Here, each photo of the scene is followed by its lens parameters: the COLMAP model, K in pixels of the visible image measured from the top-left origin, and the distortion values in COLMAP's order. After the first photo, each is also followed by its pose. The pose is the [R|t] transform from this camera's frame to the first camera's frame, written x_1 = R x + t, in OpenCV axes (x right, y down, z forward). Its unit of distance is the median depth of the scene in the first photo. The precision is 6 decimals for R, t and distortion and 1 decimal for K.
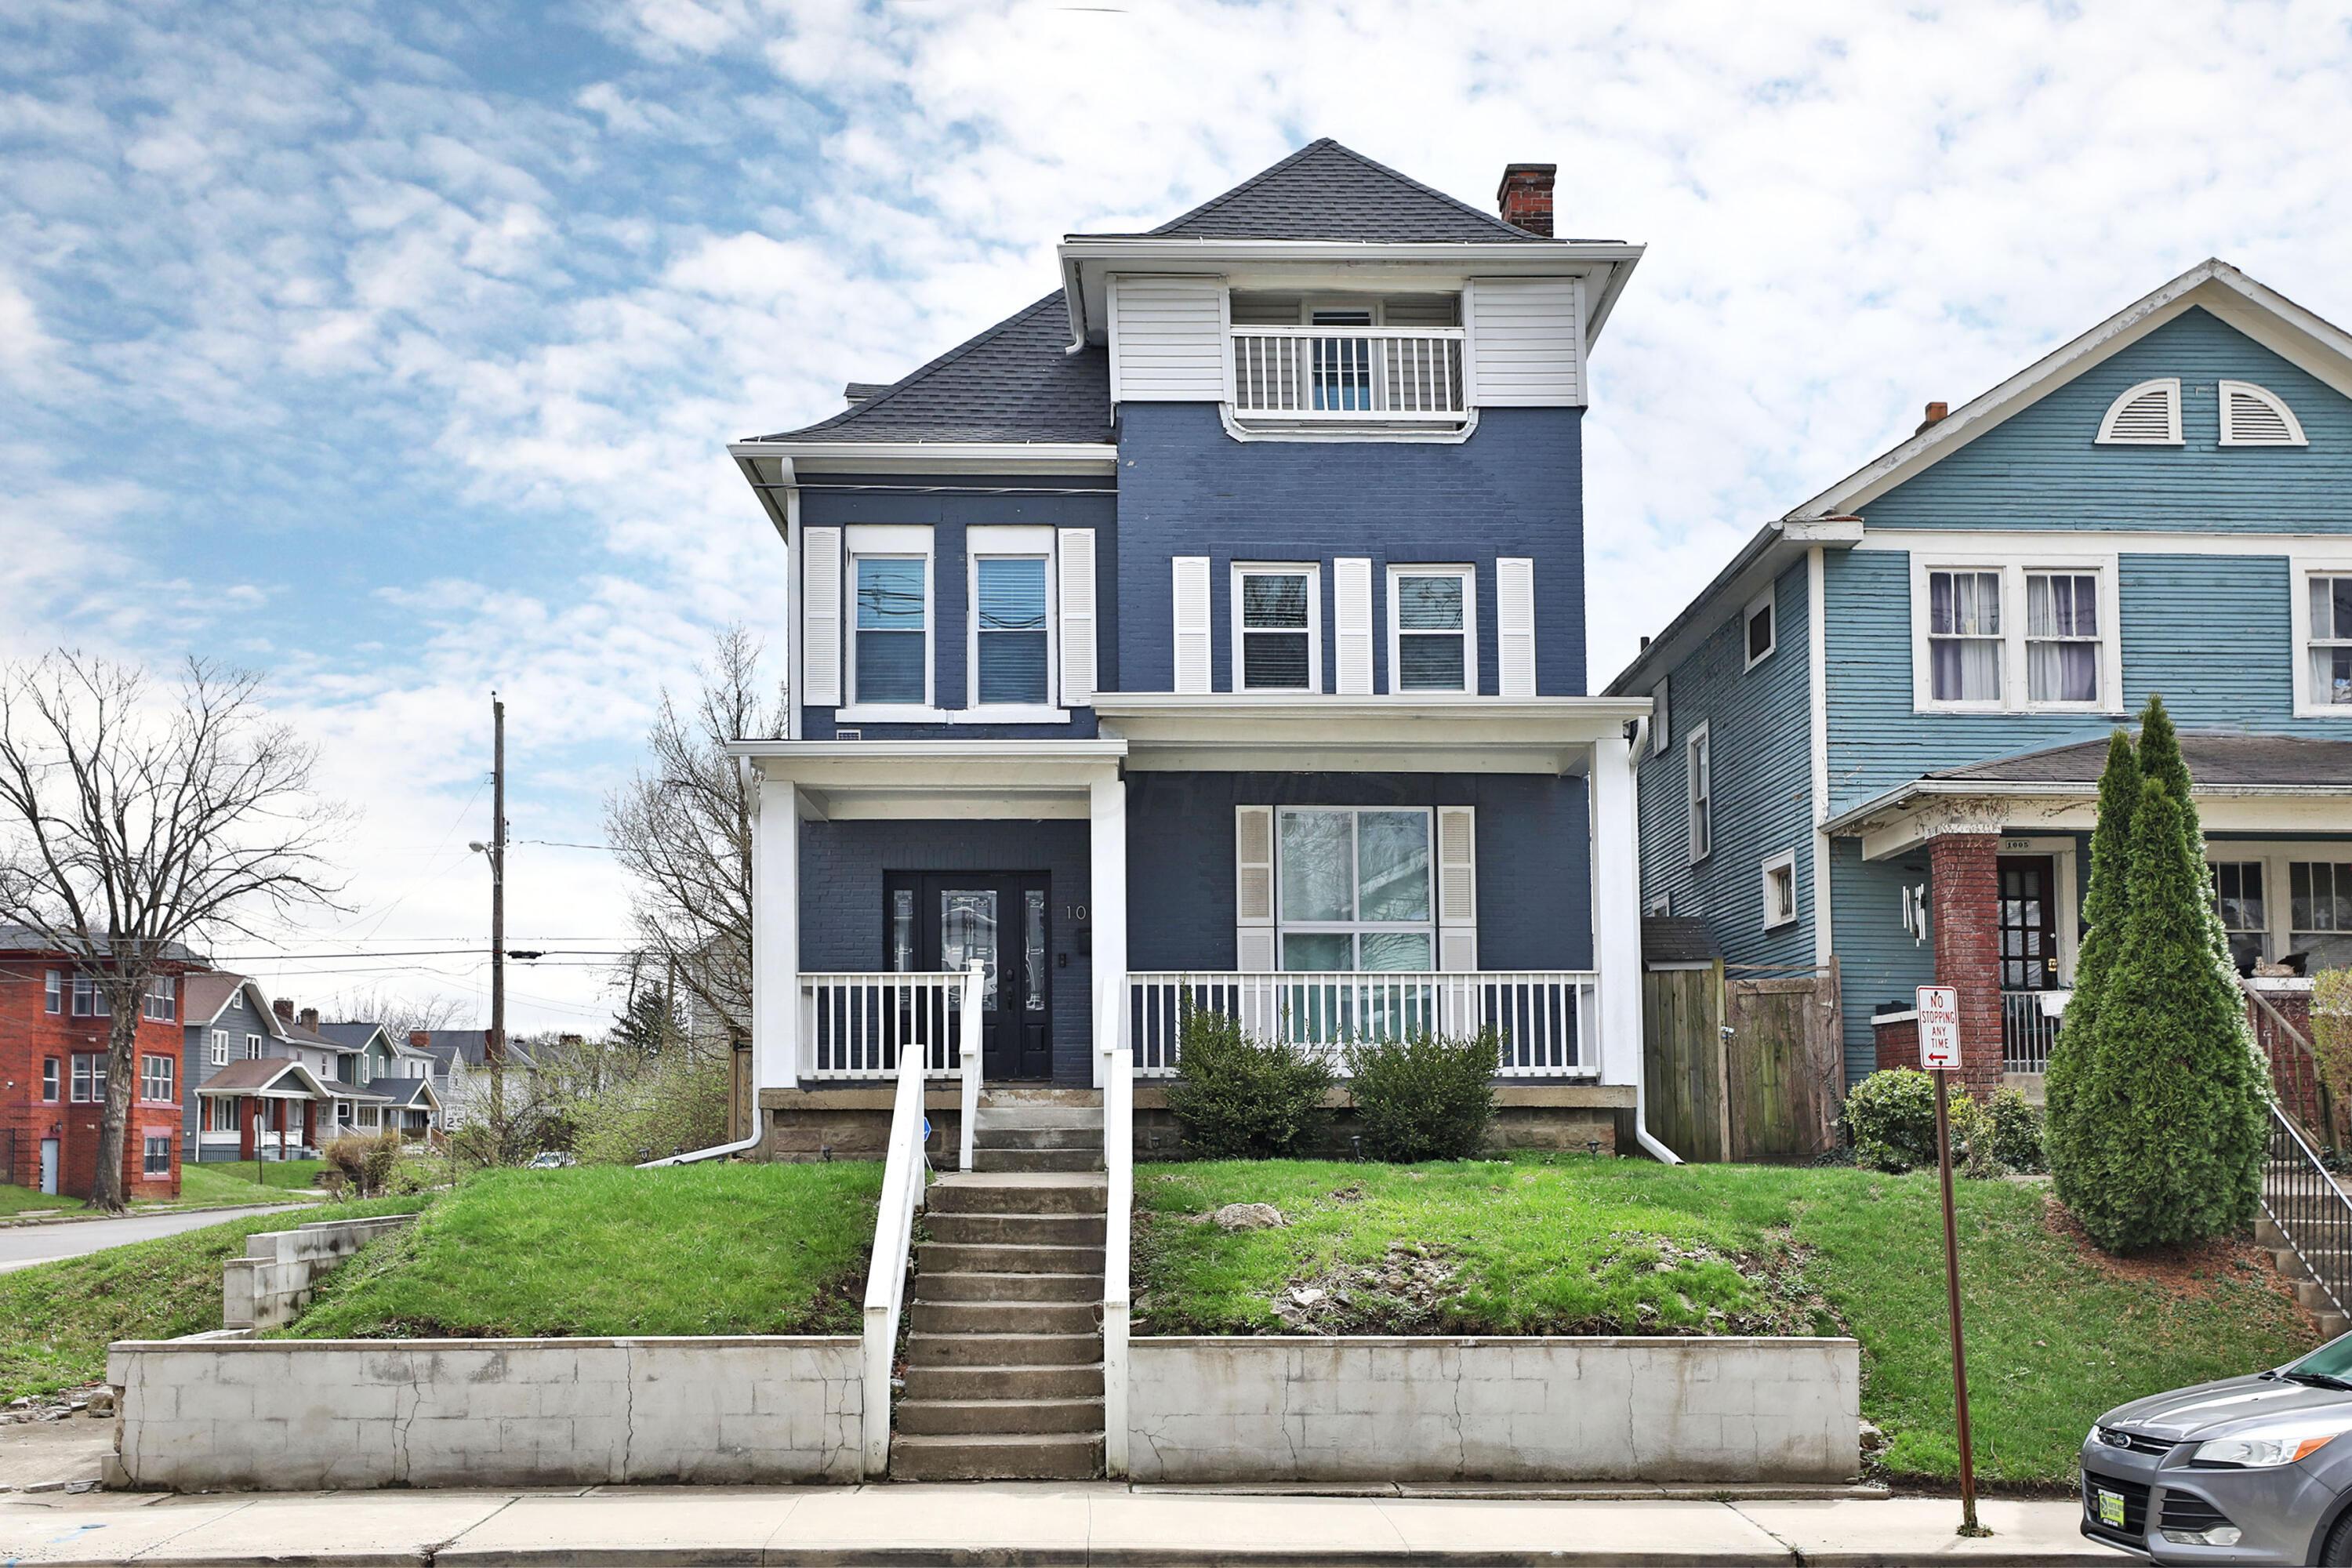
lens RADIAL K [[2500.8, 0, 1175.1], [0, 2500.8, 848.2], [0, 0, 1]] dist [0.052560, 0.031473]
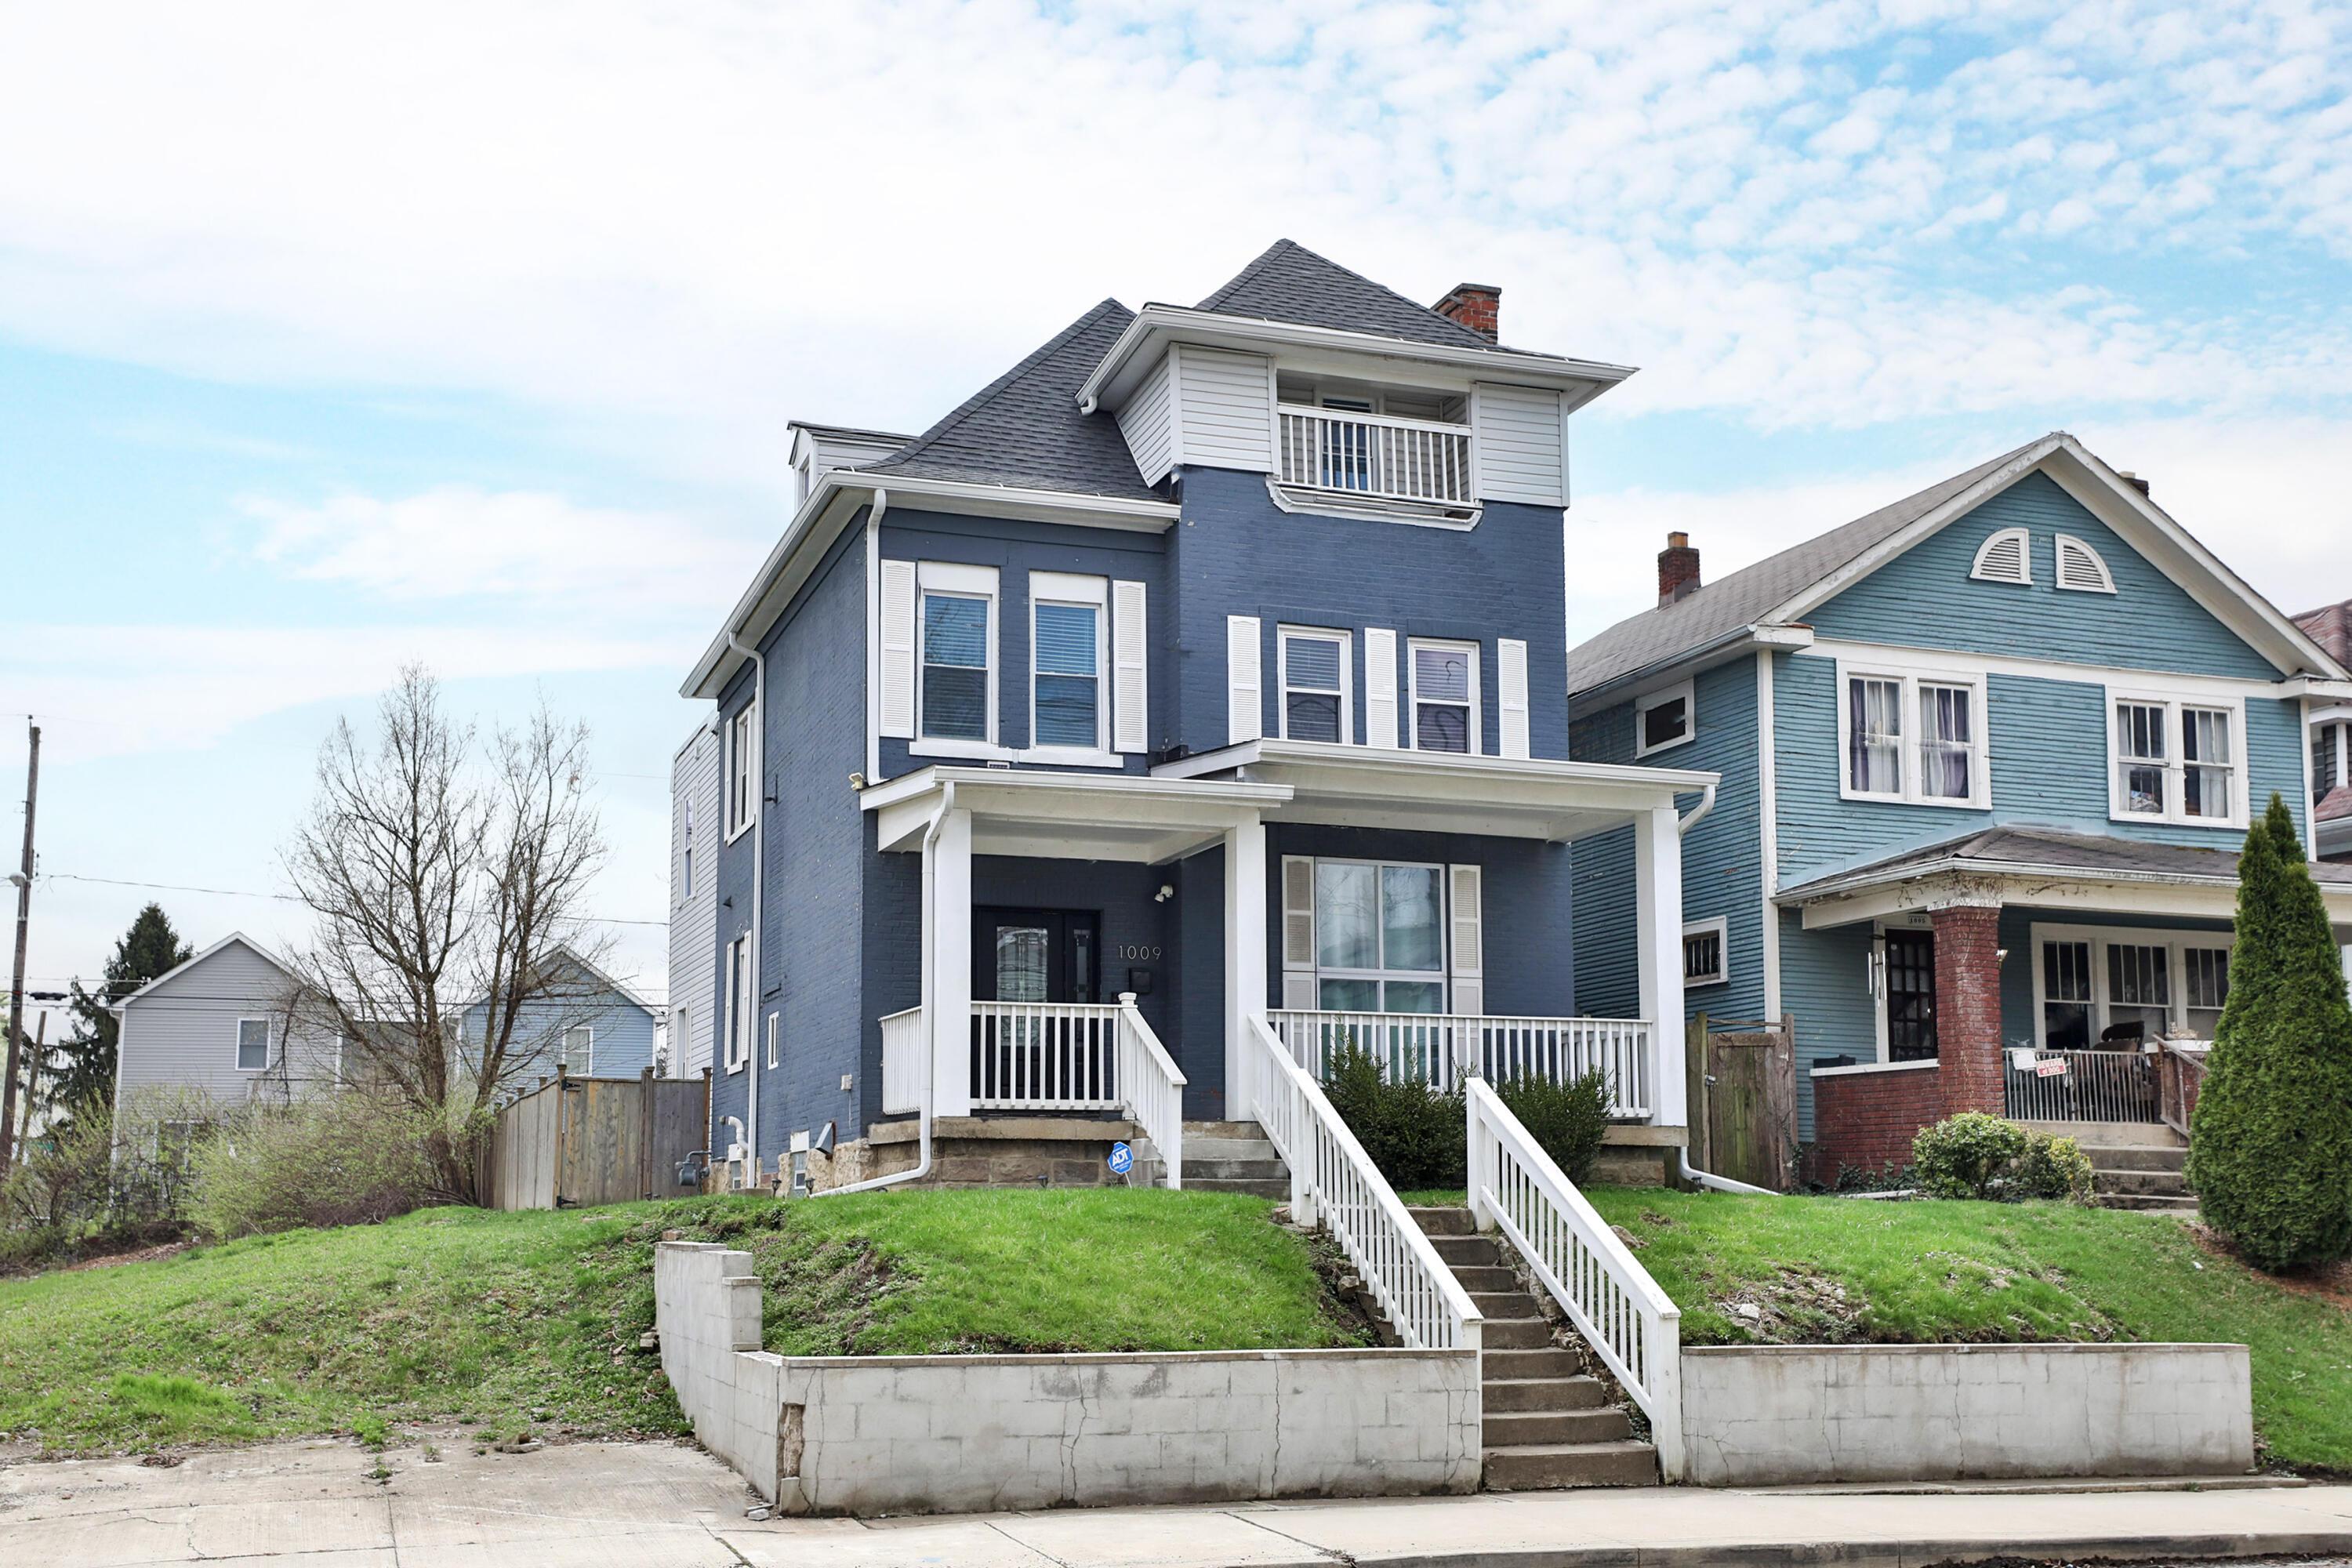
lens RADIAL K [[2398.0, 0, 1176.0], [0, 2398.0, 784.0], [0, 0, 1]] dist [0.028312, 0.101272]
pose [[0.957132, 0.052929, 0.284775, -0.347765], [-0.036311, 0.997332, -0.063324, 0.021070], [-0.287367, 0.050269, 0.956500, 0.056931]]
